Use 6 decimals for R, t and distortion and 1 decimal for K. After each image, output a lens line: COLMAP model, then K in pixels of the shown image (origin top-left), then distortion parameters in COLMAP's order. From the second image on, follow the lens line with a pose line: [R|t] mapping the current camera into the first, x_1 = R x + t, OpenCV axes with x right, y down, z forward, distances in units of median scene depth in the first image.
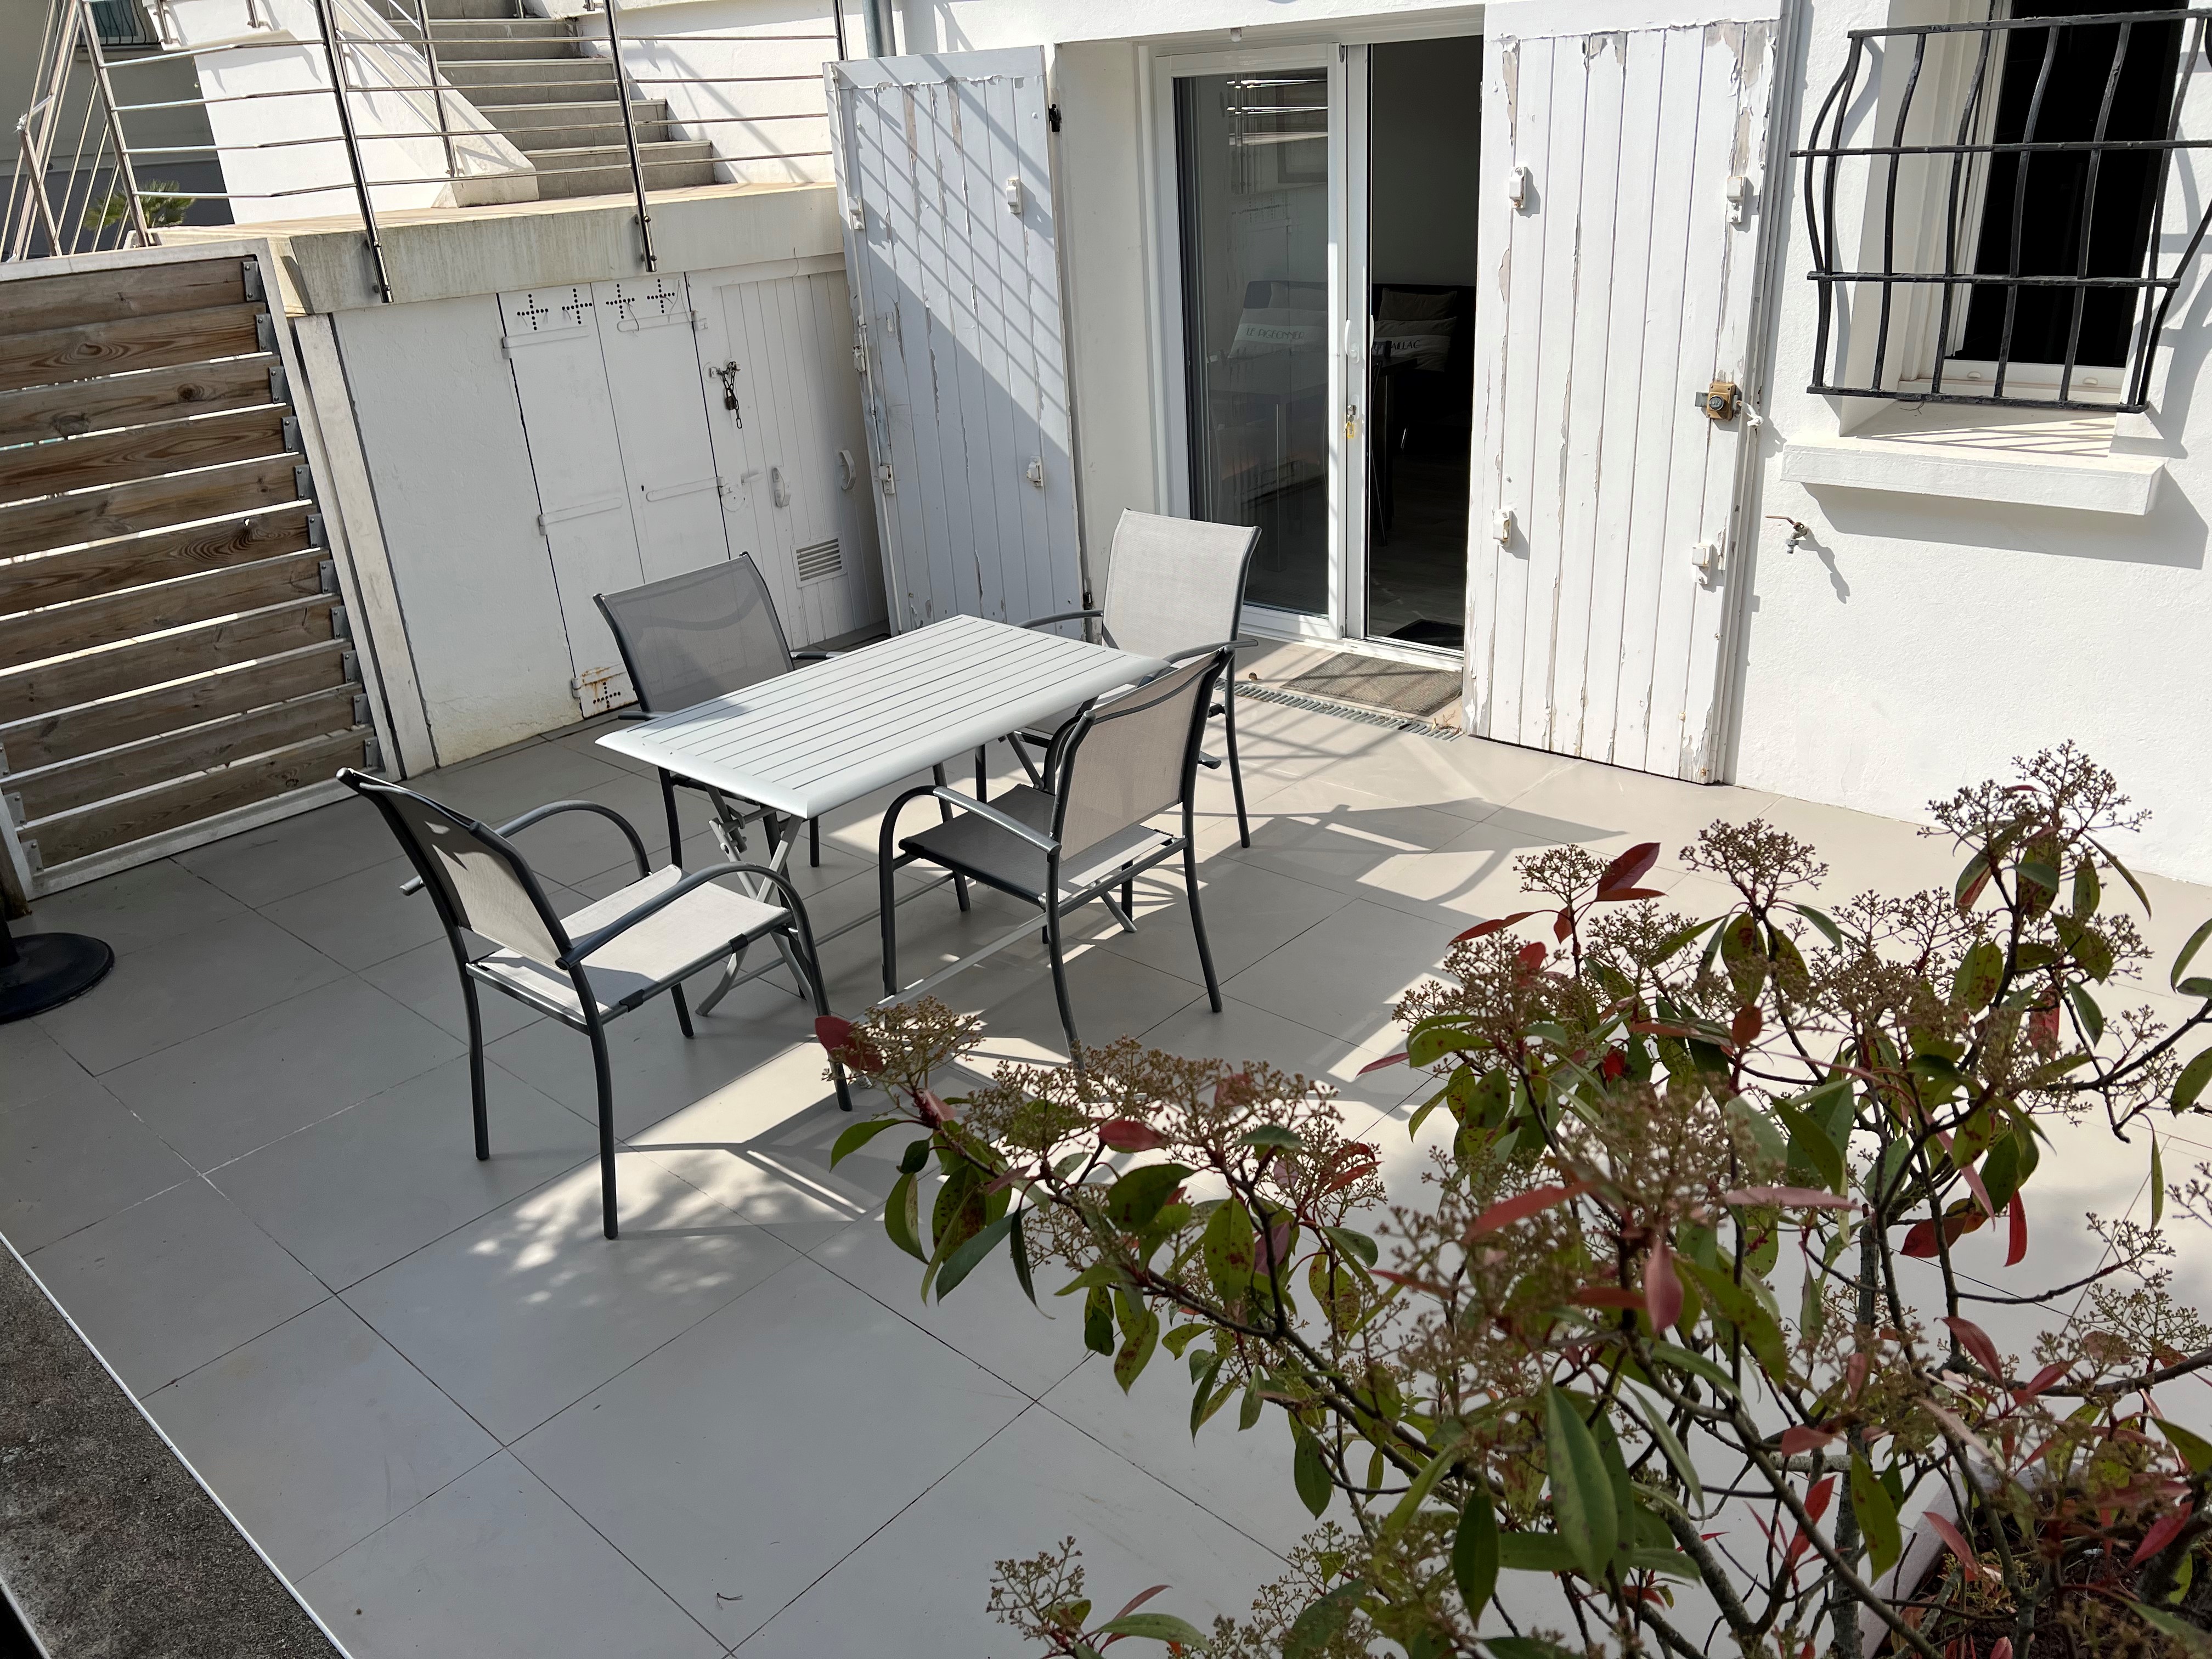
lens RADIAL K [[1664.9, 0, 1107.9], [0, 1664.9, 825.9], [0, 0, 1]] dist [0.056284, -0.071916]
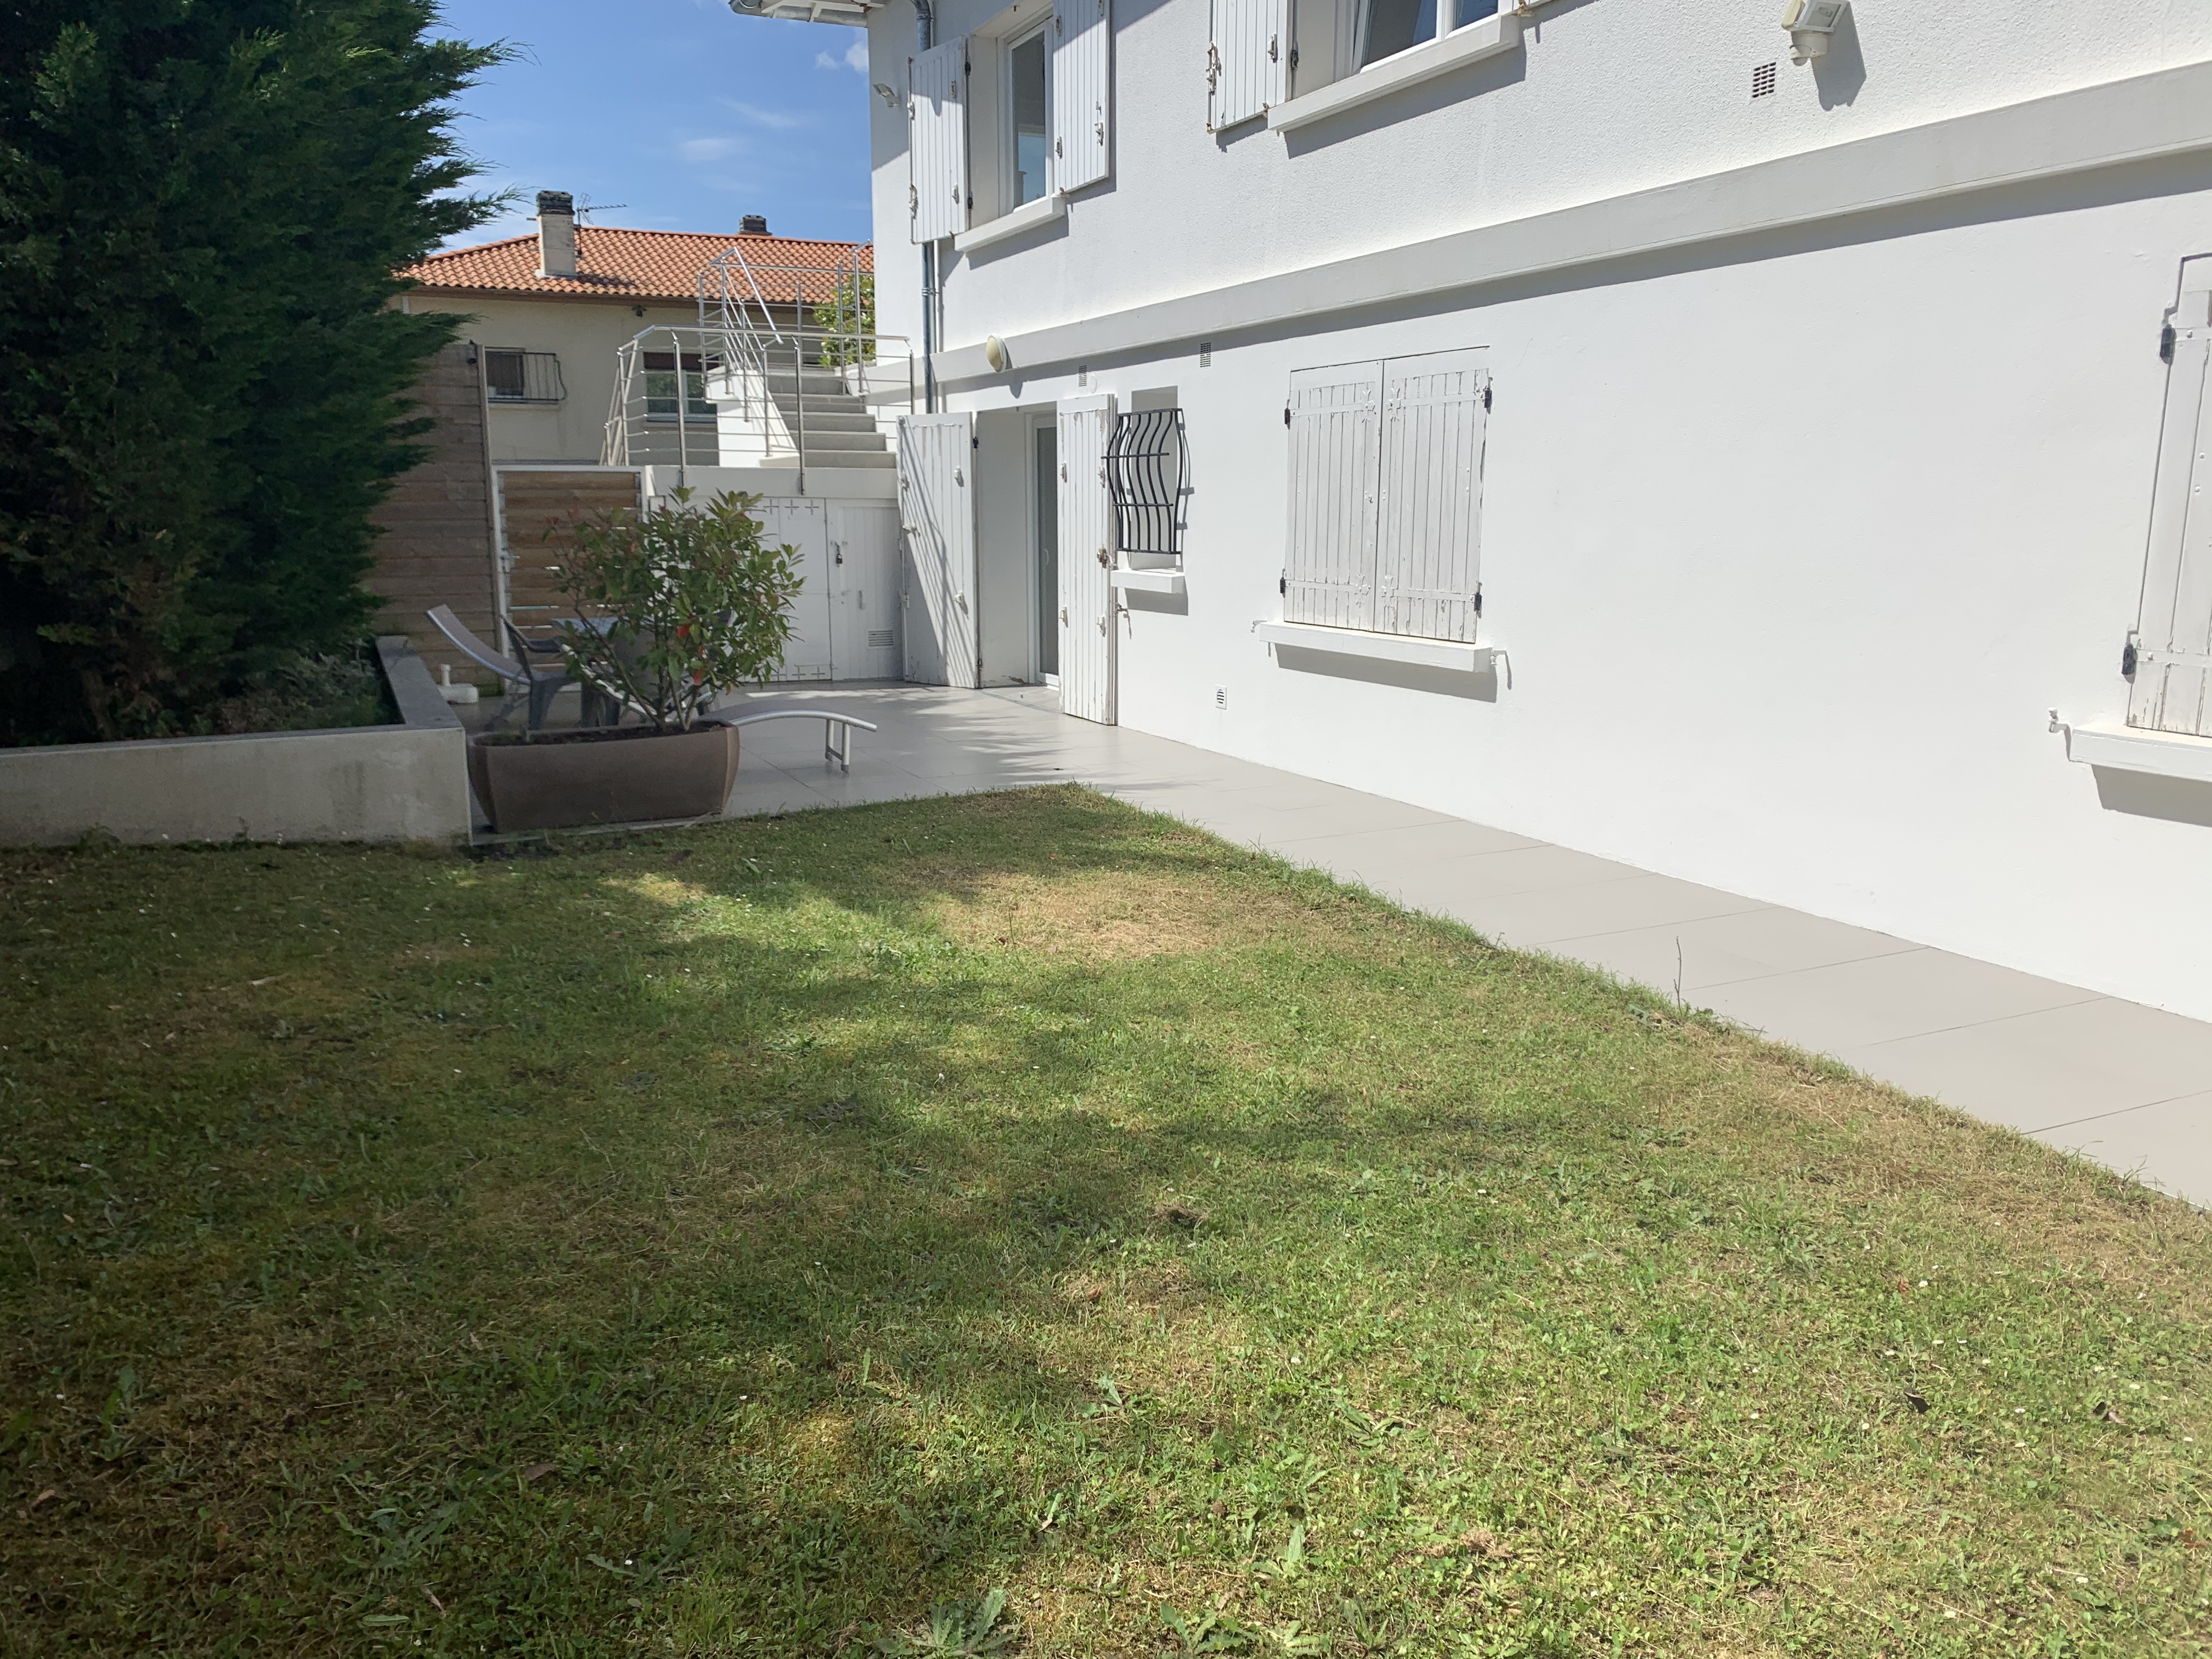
lens RADIAL K [[1669.1, 0, 1106.1], [0, 1669.1, 832.3], [0, 0, 1]] dist [0.007454, 0.000791]
pose [[0.919948, 0.135384, -0.367923, 1.007844], [-0.204874, 0.966155, -0.156749, 0.389831], [0.334250, 0.219579, 0.916549, -0.857904]]
